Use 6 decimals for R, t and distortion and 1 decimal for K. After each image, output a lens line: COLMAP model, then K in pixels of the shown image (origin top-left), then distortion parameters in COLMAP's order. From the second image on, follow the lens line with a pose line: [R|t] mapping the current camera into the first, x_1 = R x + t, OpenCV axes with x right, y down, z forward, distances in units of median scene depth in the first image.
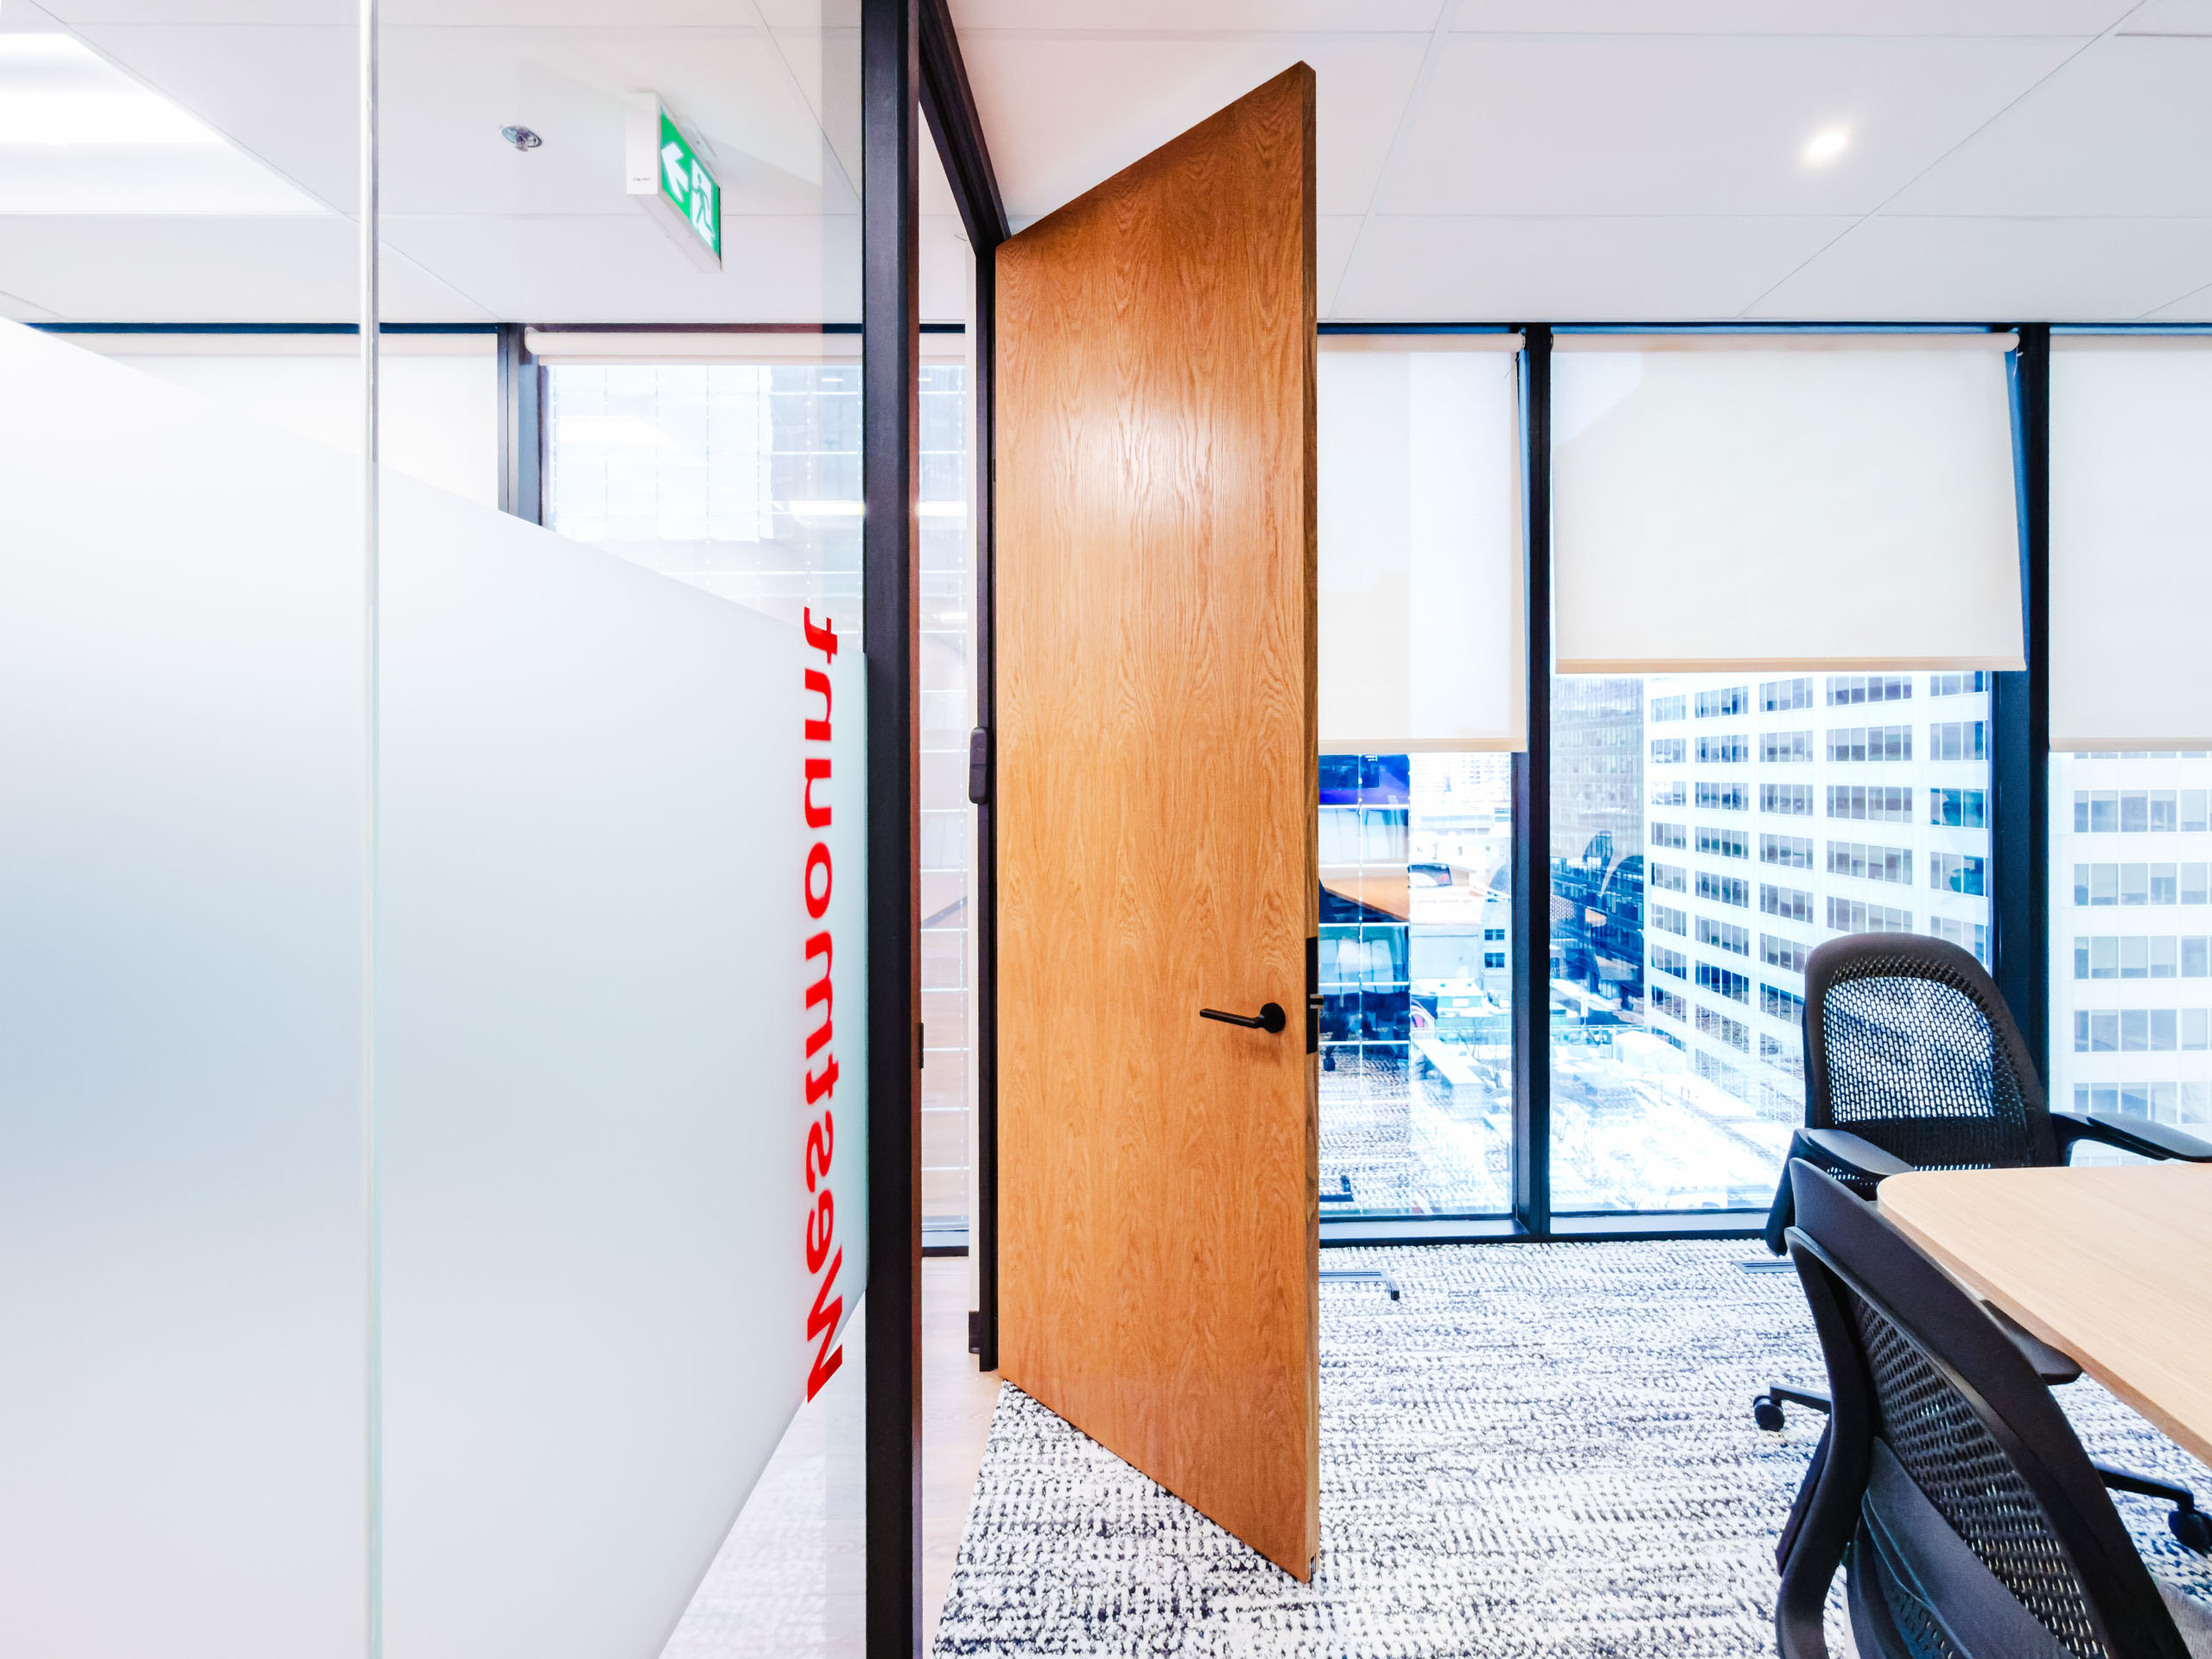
lens RADIAL K [[1115.7, 0, 1143.4], [0, 1115.7, 783.4], [0, 0, 1]] dist [0.000322, 0.000312]
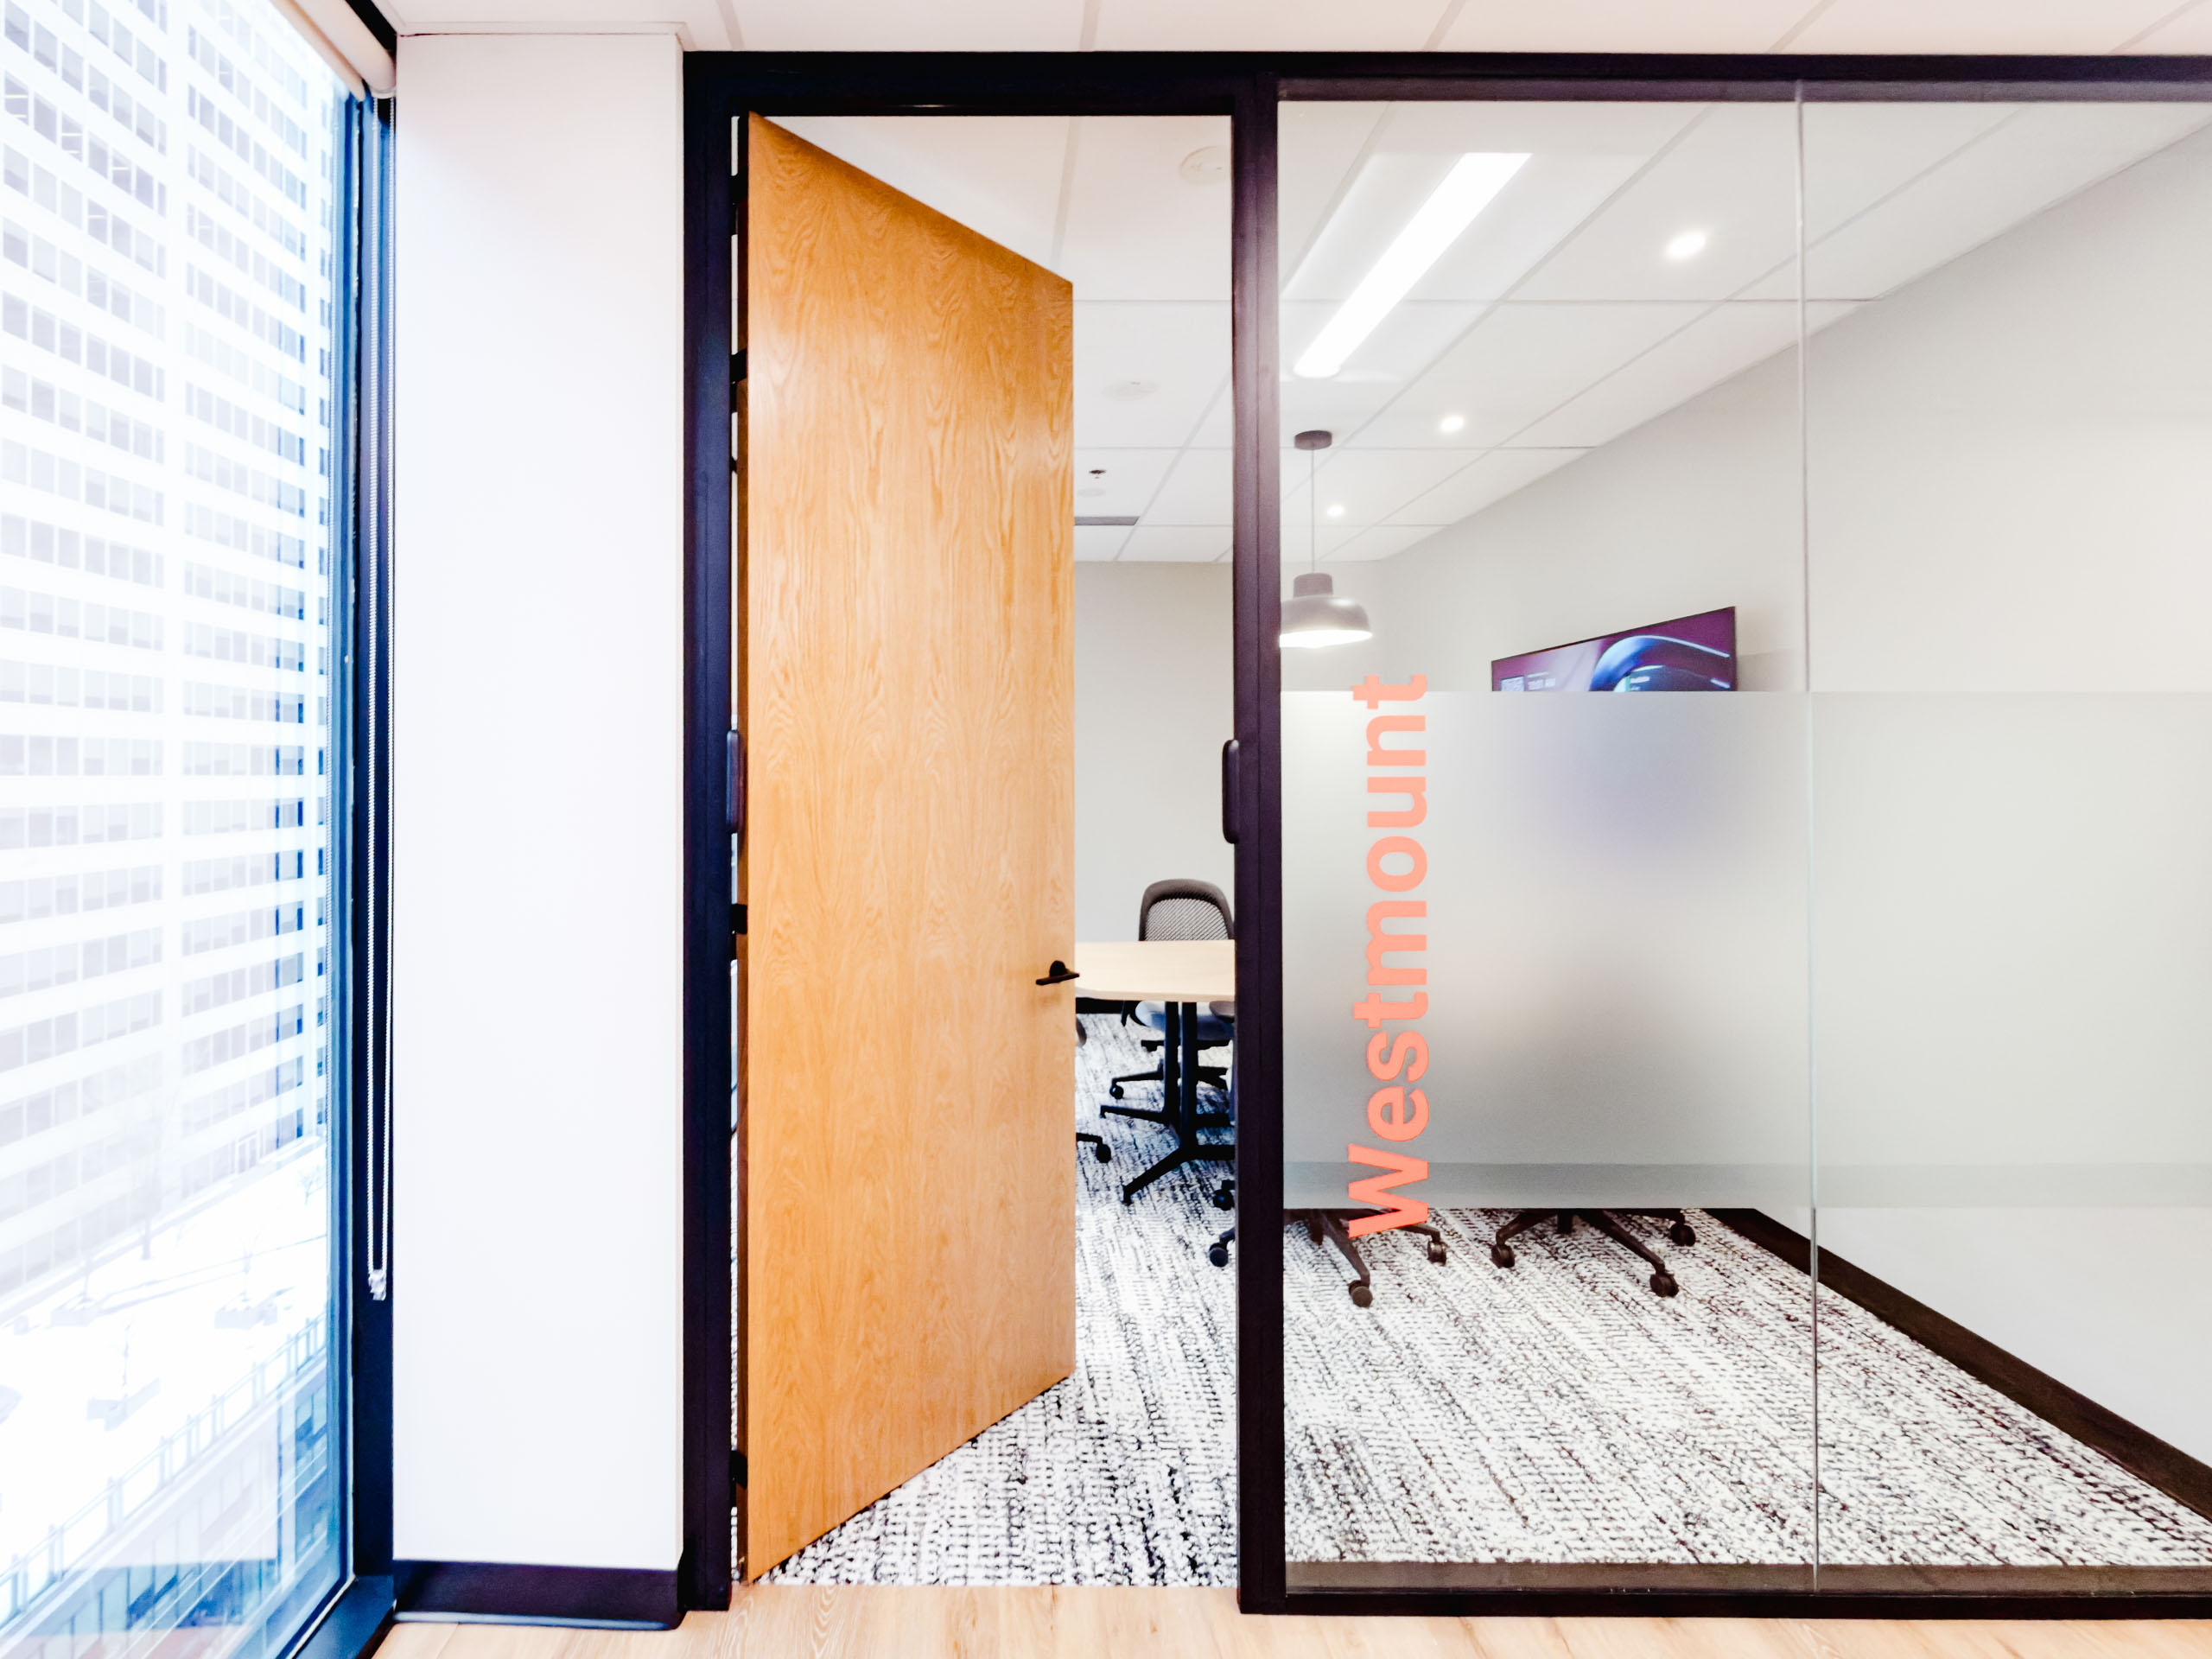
lens RADIAL K [[994.6, 0, 1104.8], [0, 994.6, 781.8], [0, 0, 1]] dist [0.000896, 0.000532]
pose [[-0.110493, 0.003300, 0.993871, -0.995924], [0.013374, 0.999909, -0.001833, -0.013228], [-0.993787, 0.013090, -0.110528, 0.992634]]
